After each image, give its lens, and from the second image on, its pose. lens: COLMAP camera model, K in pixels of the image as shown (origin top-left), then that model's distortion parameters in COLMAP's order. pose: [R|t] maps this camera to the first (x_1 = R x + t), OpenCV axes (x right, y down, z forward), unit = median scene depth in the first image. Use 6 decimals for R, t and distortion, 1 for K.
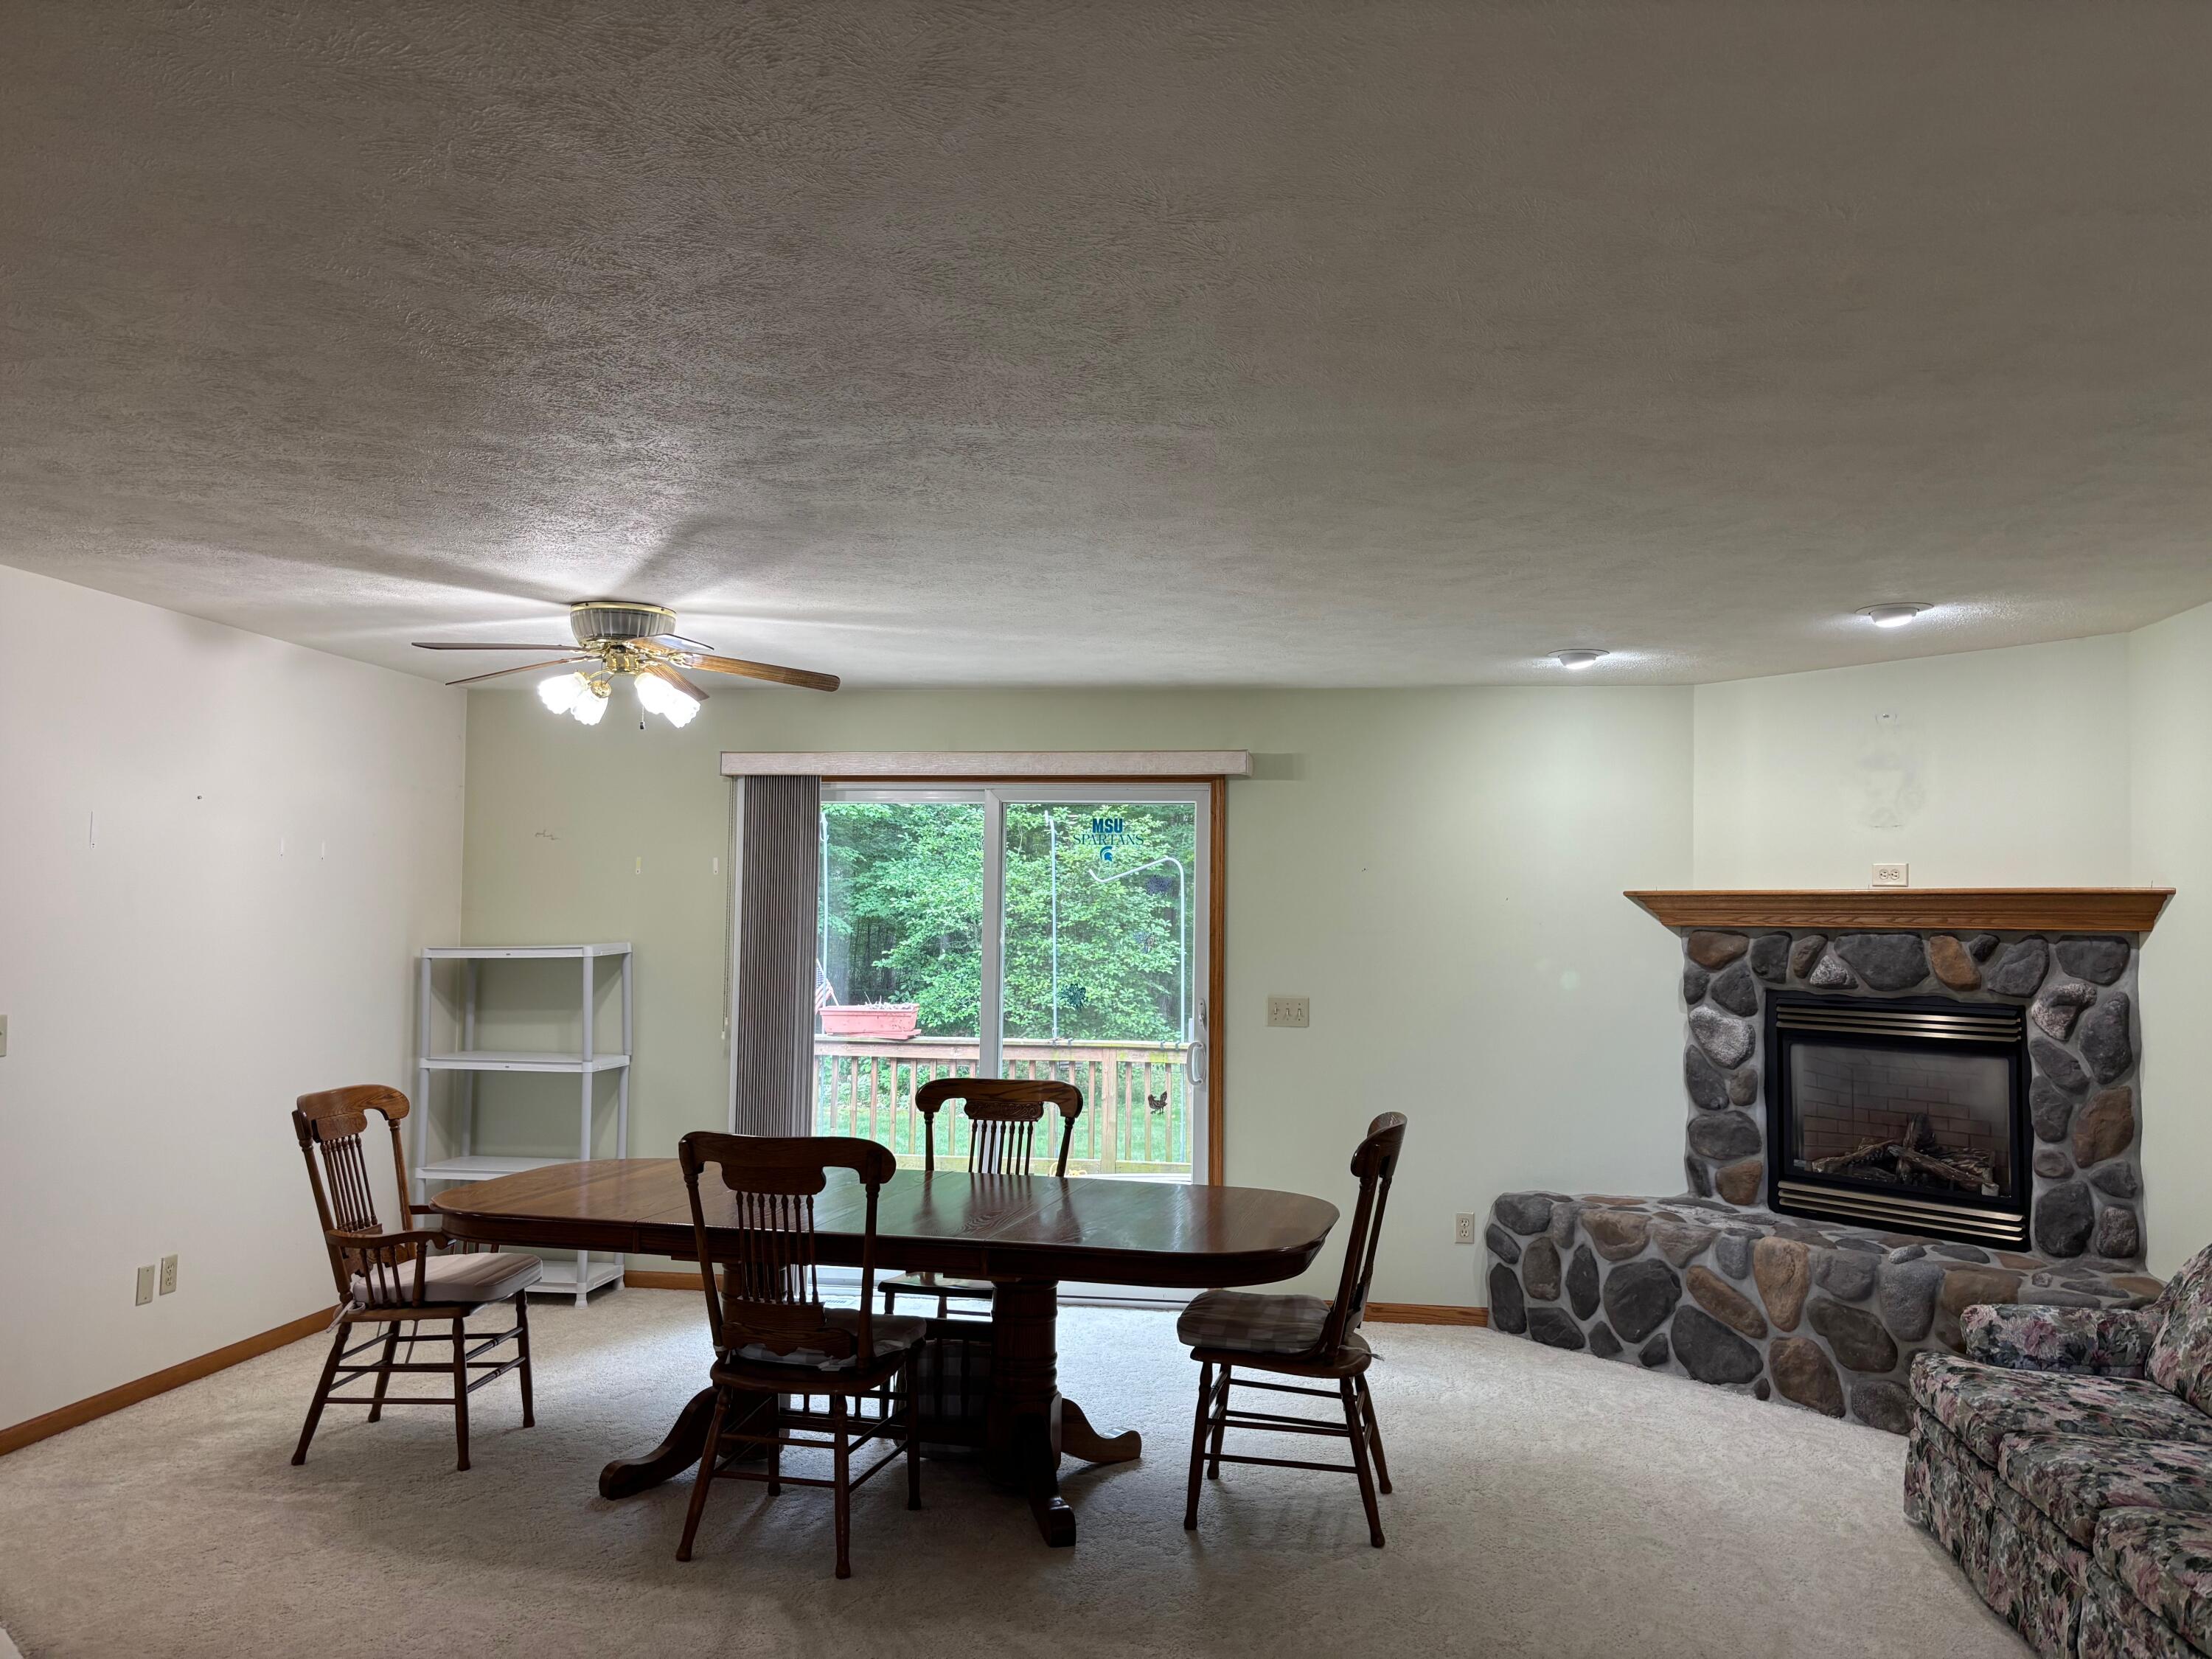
lens RADIAL K [[1694.7, 0, 1108.6], [0, 1694.7, 778.6], [0, 0, 1]] dist [0.004622, -0.014205]
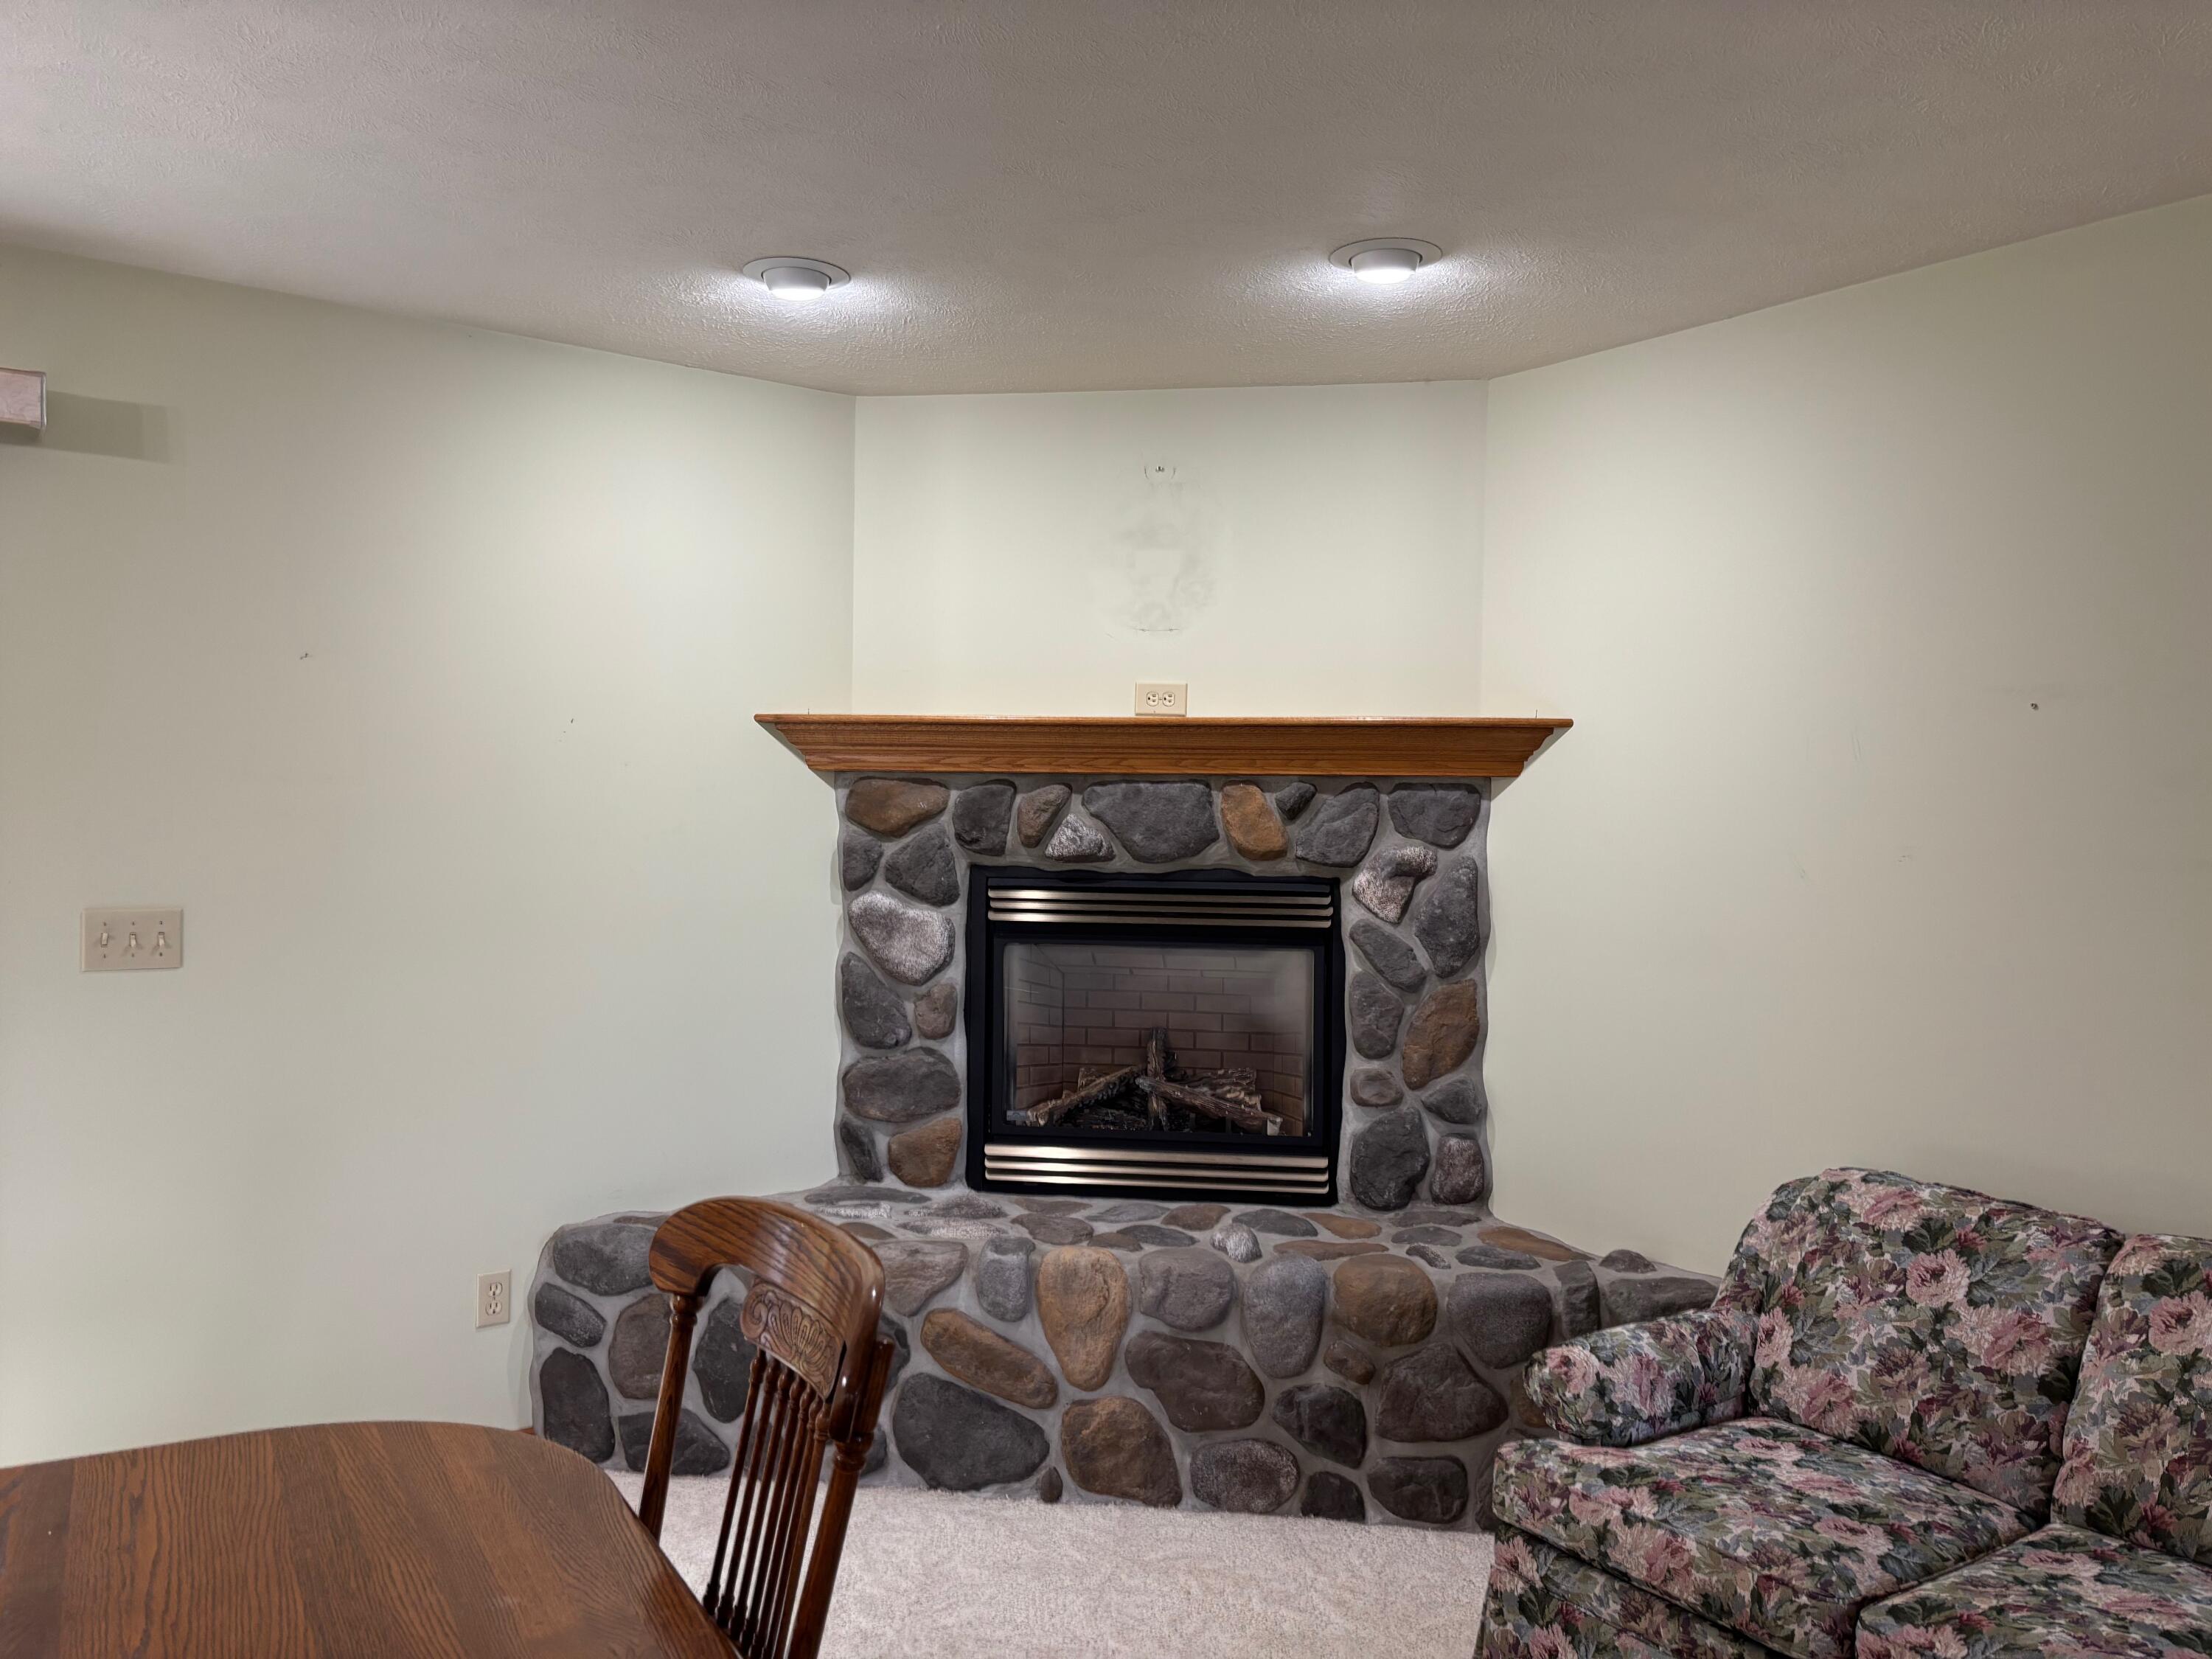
lens RADIAL K [[1694.7, 0, 1108.6], [0, 1694.7, 778.6], [0, 0, 1]] dist [0.004622, -0.014205]
pose [[0.708204, 0.001310, 0.706007, -0.052824], [-0.061017, 0.996370, 0.059358, 0.051847], [-0.703366, -0.085115, 0.705713, 0.540682]]
